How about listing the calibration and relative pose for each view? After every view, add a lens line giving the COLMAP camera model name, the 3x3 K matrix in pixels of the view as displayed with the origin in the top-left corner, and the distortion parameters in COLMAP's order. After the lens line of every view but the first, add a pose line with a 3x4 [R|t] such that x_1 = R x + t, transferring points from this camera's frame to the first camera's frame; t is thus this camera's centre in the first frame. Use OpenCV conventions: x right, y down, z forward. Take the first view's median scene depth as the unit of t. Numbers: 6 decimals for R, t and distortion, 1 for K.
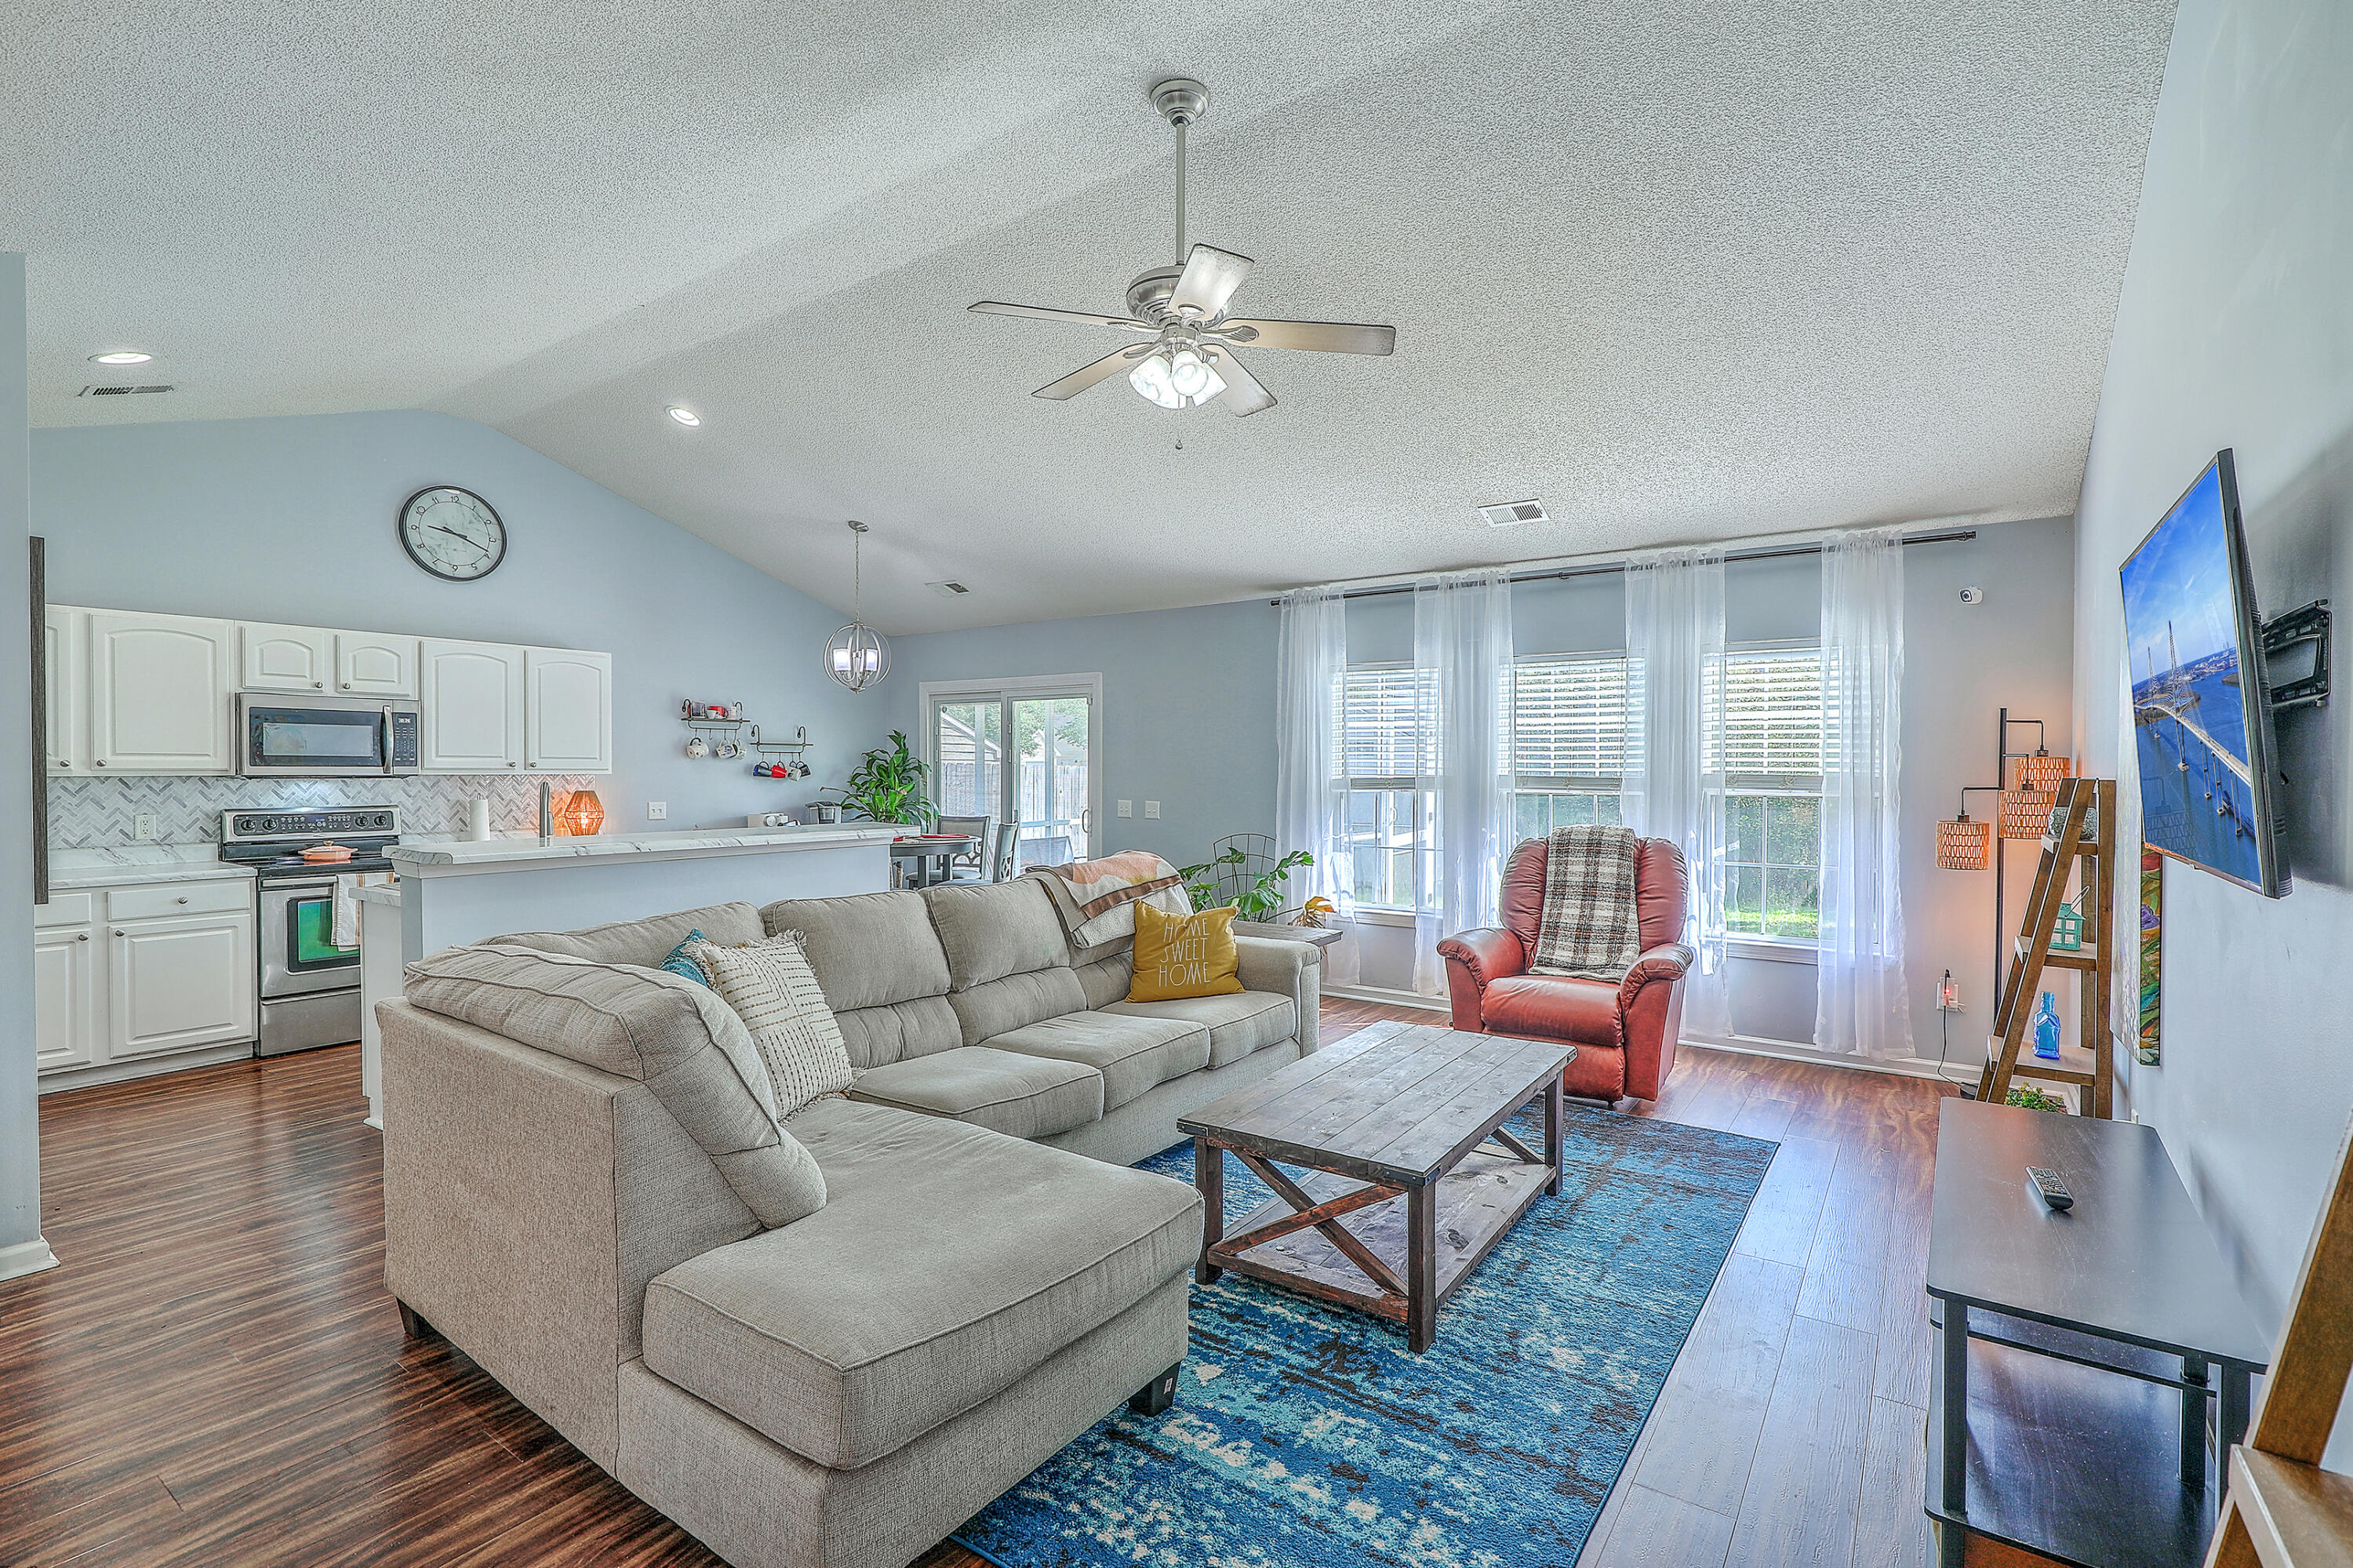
lens RADIAL K [[1069.6, 0, 1185.7], [0, 1069.6, 779.7], [0, 0, 1]] dist [0.000684, 0.001140]
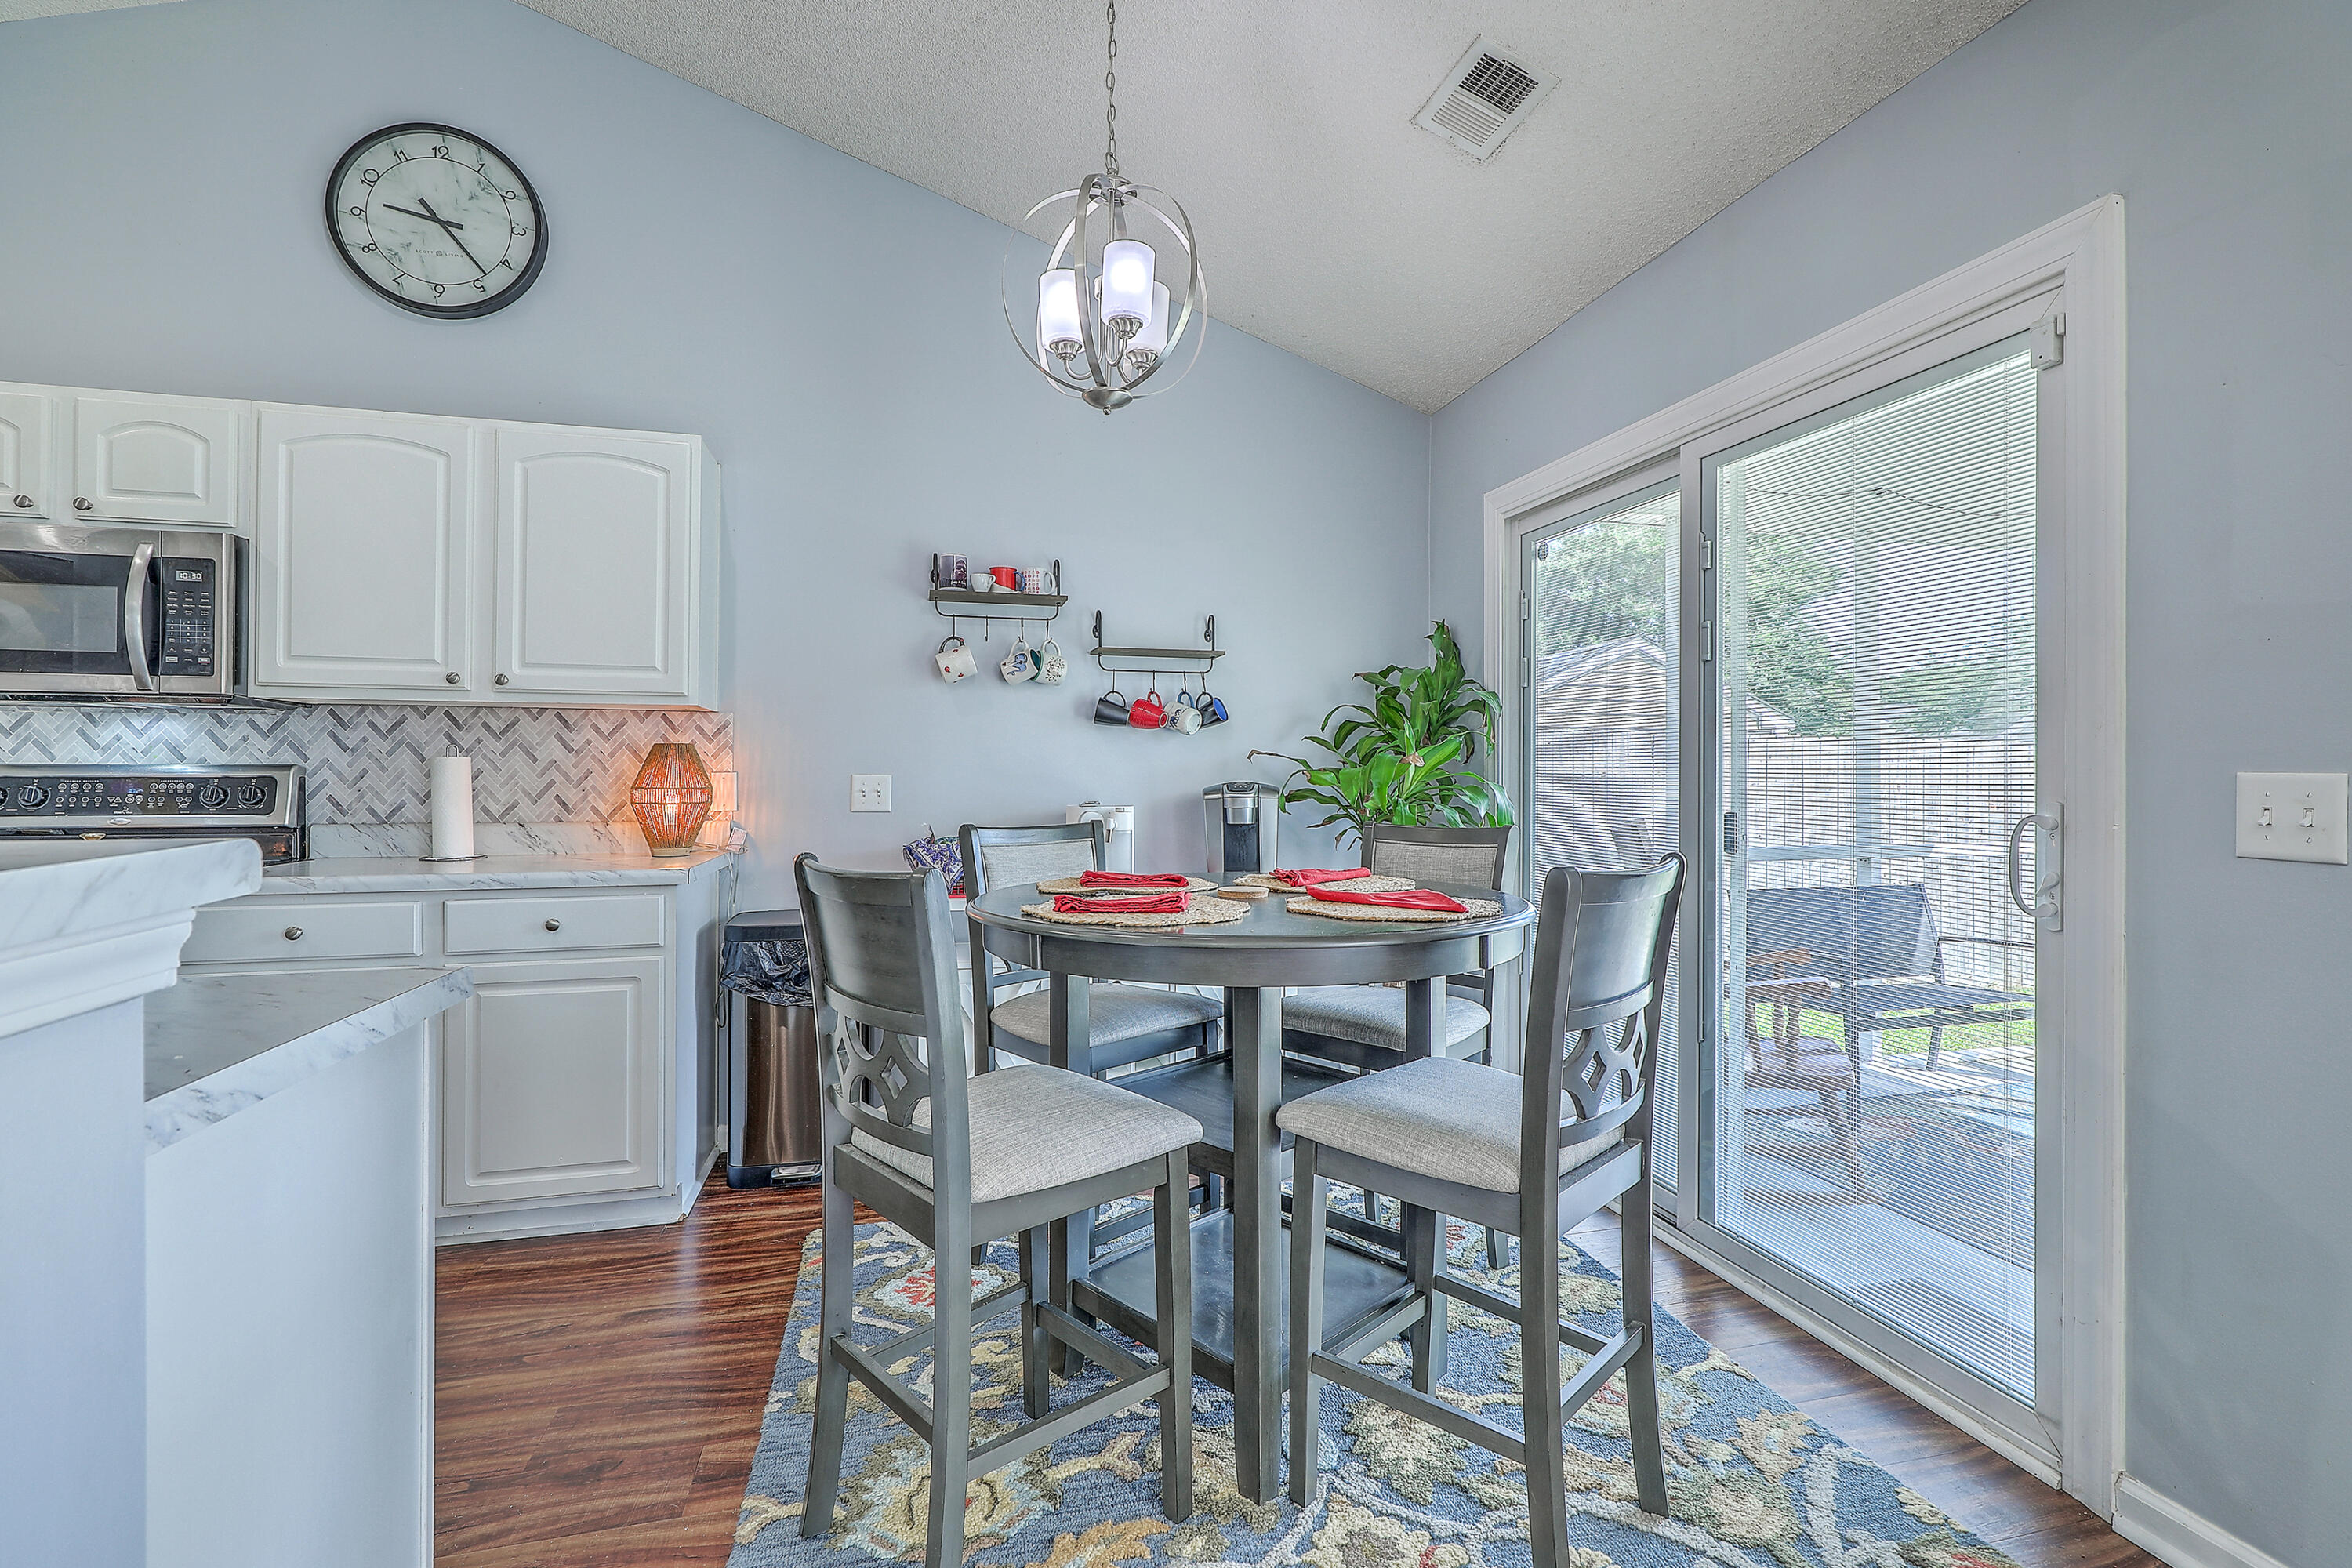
lens RADIAL K [[1069.1, 0, 1191.8], [0, 1069.1, 762.9], [0, 0, 1]] dist [0.000684, 0.001140]
pose [[0.760799, -0.004613, -0.648971, -0.106417], [-0.009163, 0.999799, -0.017849, 0.029045], [0.648922, 0.019526, 0.760604, 0.933030]]
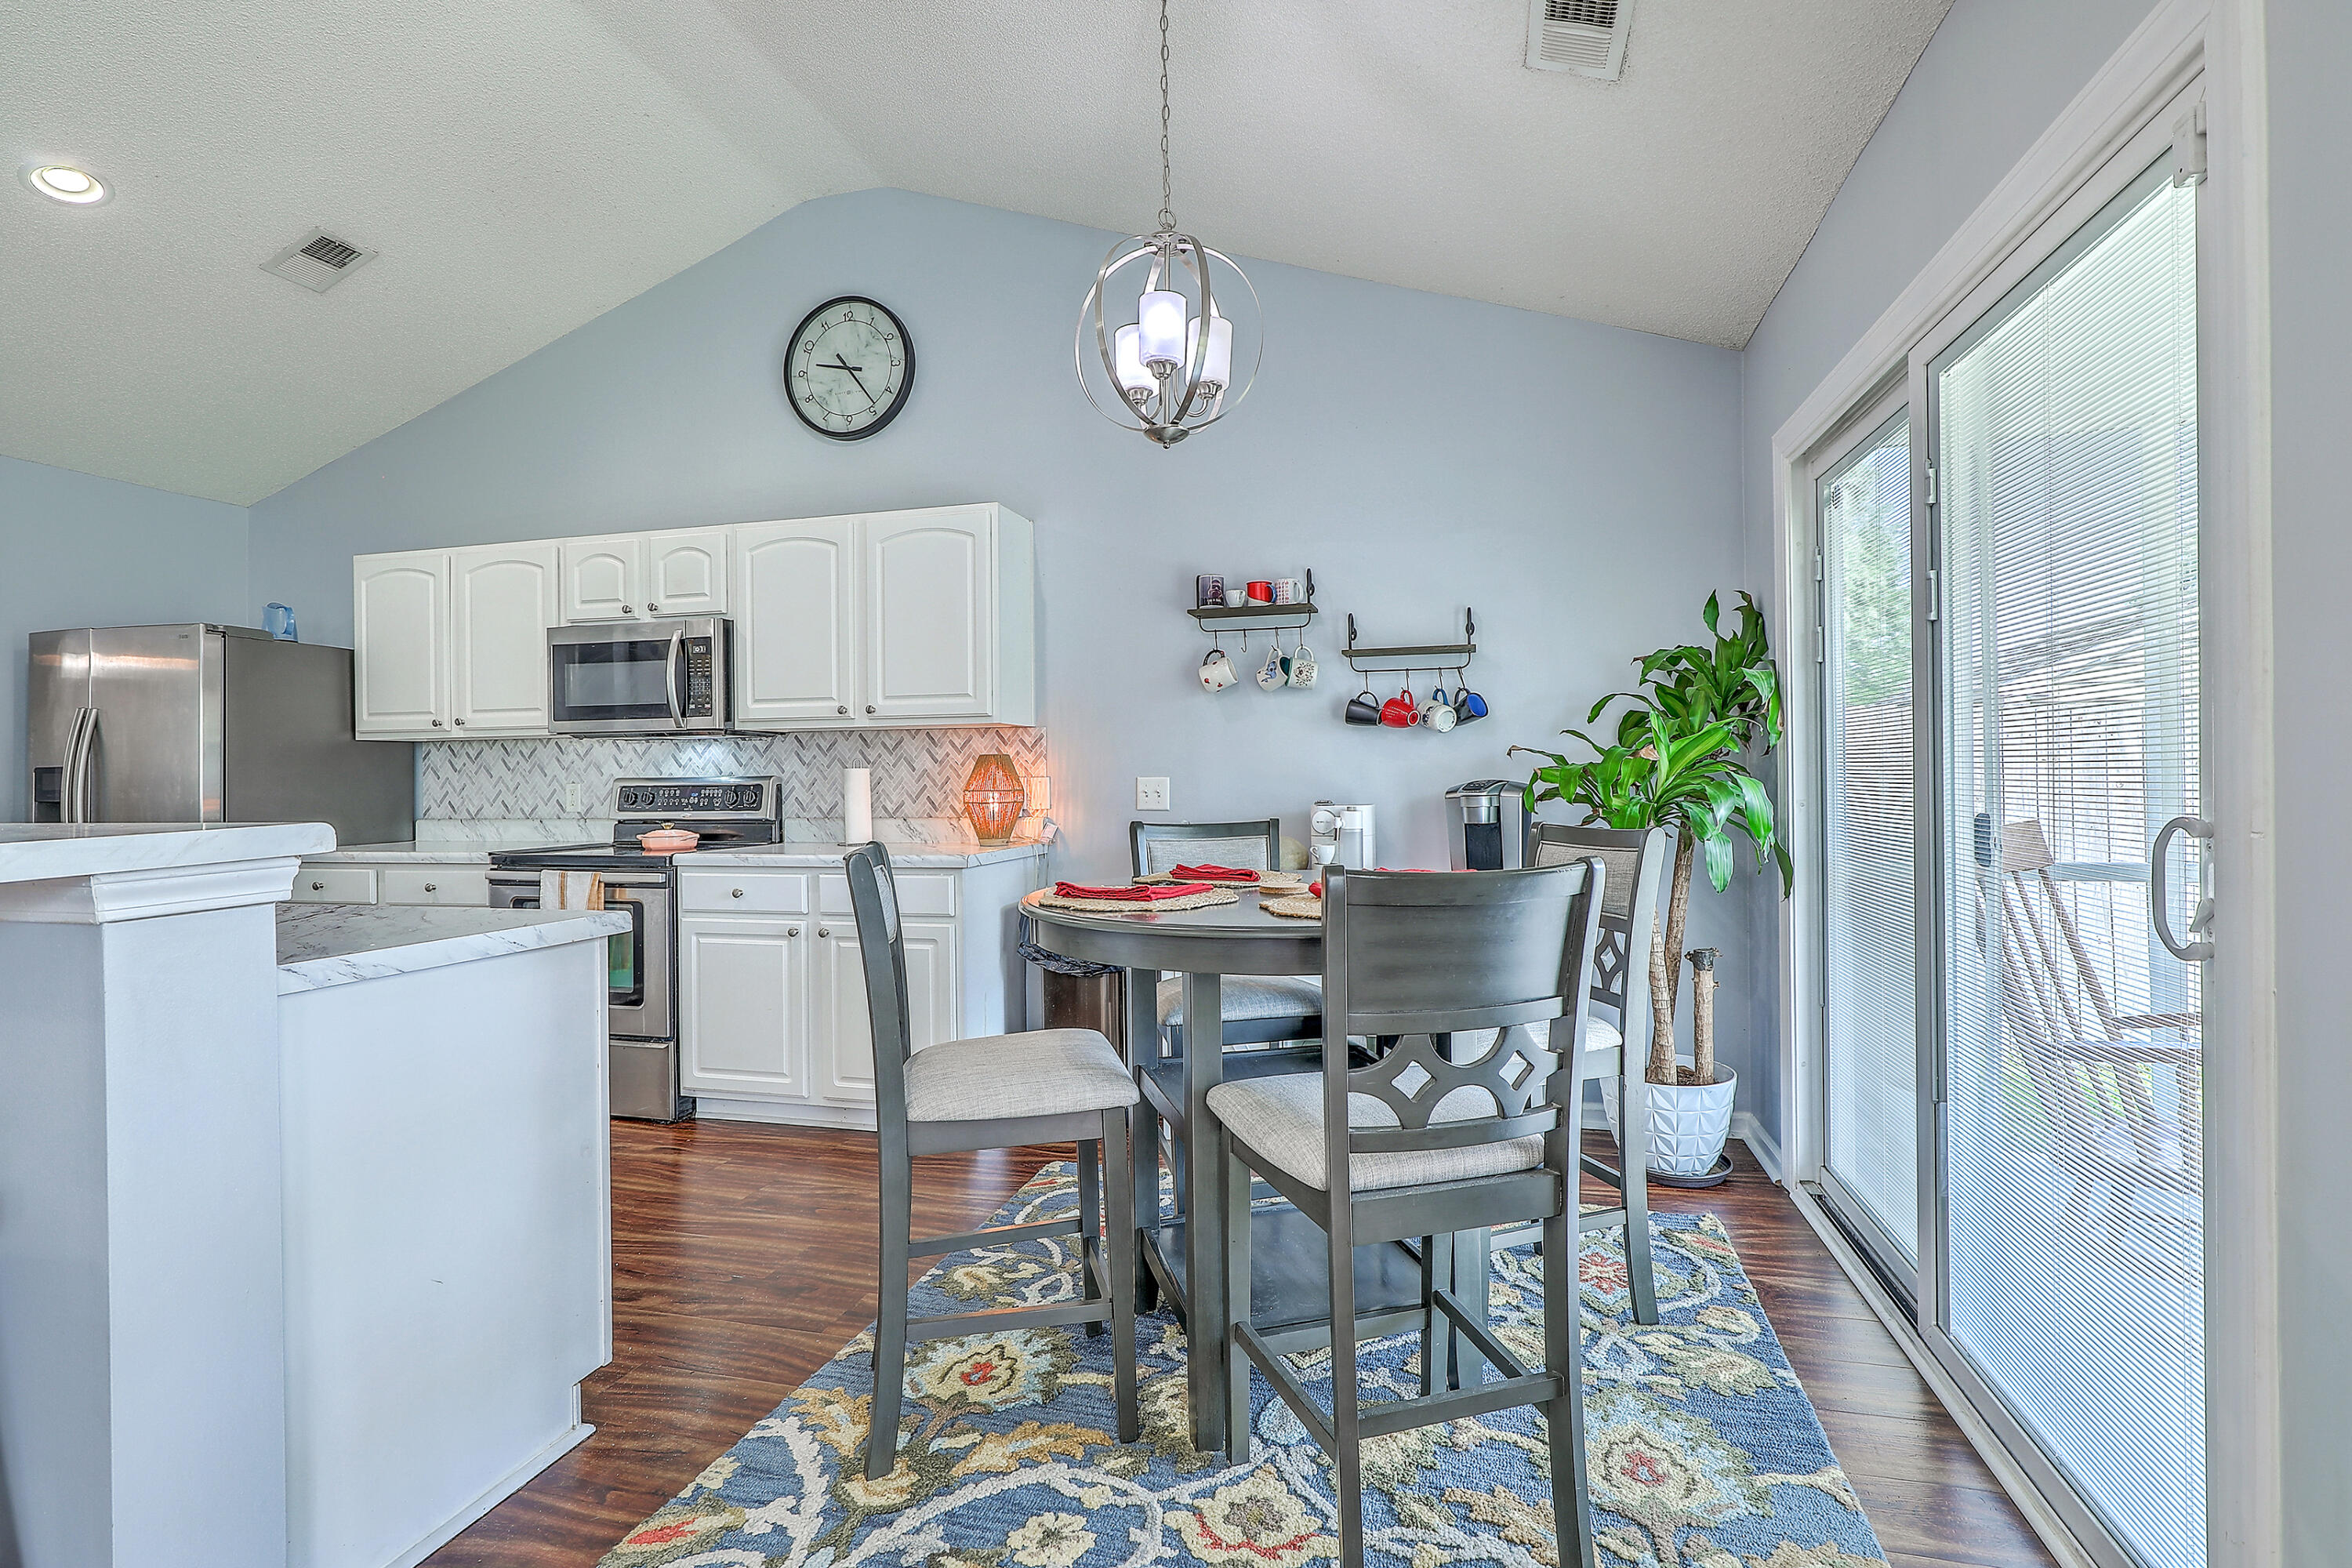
lens RADIAL K [[1069.1, 0, 1187.1], [0, 1069.1, 773.1], [0, 0, 1]] dist [0.000684, 0.001140]
pose [[0.346604, -0.006797, -0.937987, 0.011113], [0.002409, 0.999977, -0.006356, 0.028208], [0.938008, -0.000057, 0.346612, 1.056560]]
